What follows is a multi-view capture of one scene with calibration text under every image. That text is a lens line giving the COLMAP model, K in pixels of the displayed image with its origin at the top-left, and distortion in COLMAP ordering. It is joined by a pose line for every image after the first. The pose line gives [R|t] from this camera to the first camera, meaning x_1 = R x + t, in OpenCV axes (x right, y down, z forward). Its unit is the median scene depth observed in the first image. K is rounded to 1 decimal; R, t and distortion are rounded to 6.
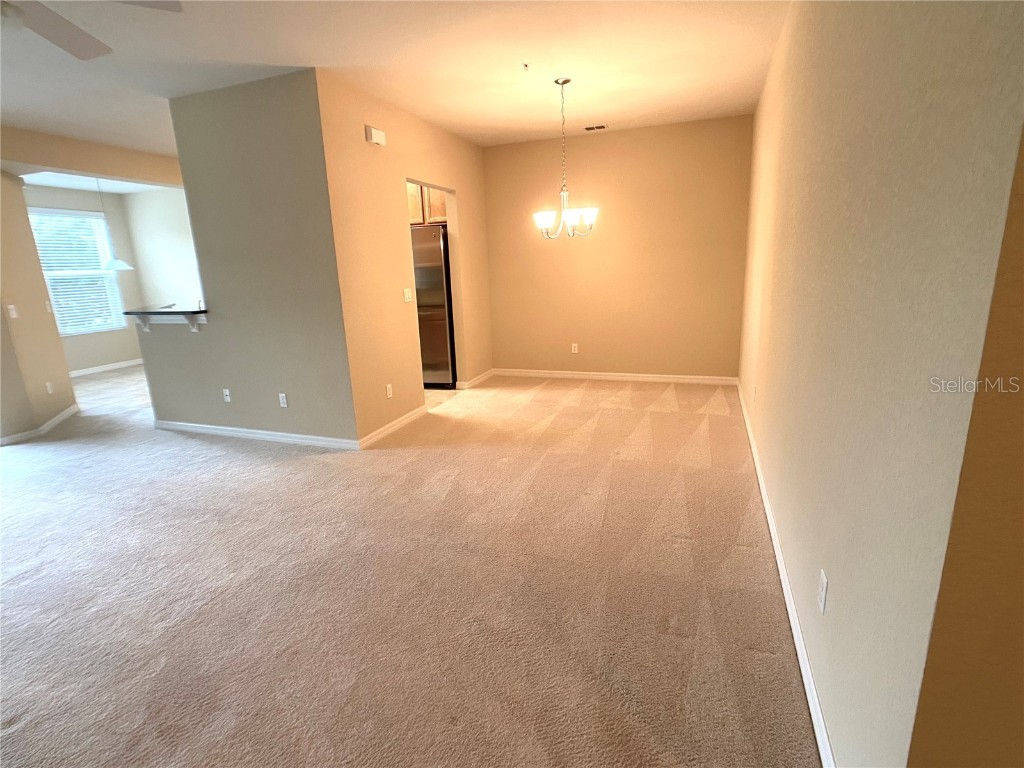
lens RADIAL K [[501.1, 0, 520.5], [0, 501.1, 386.0], [0, 0, 1]] dist [-0.030696, 0.010681]
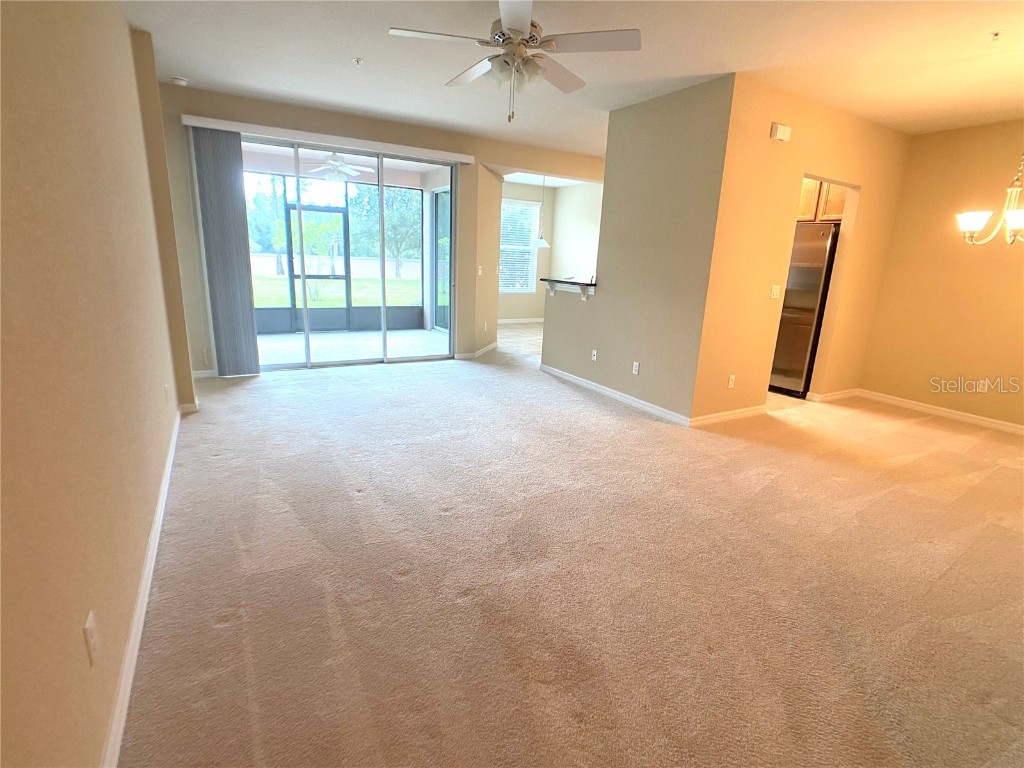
lens RADIAL K [[501.1, 0, 520.5], [0, 501.1, 386.0], [0, 0, 1]] dist [-0.030696, 0.010681]
pose [[0.762353, 0.230875, -0.604578, 0.029243], [-0.224487, 0.970536, 0.087555, 0.027130], [0.606979, 0.068972, 0.791719, -0.077031]]
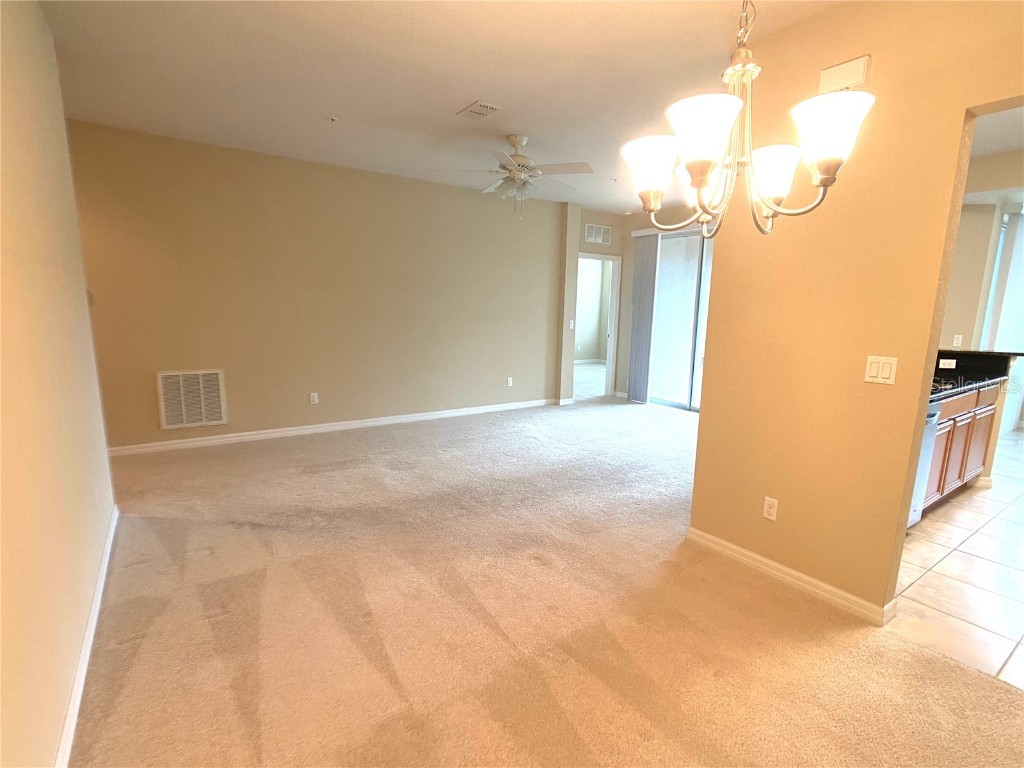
lens RADIAL K [[501.1, 0, 520.5], [0, 501.1, 386.0], [0, 0, 1]] dist [-0.030696, 0.010681]
pose [[-0.575606, 0.156728, -0.802567, 0.378866], [-0.194934, 0.926867, 0.320809, -0.265017], [0.794153, 0.341107, -0.502959, 1.017122]]
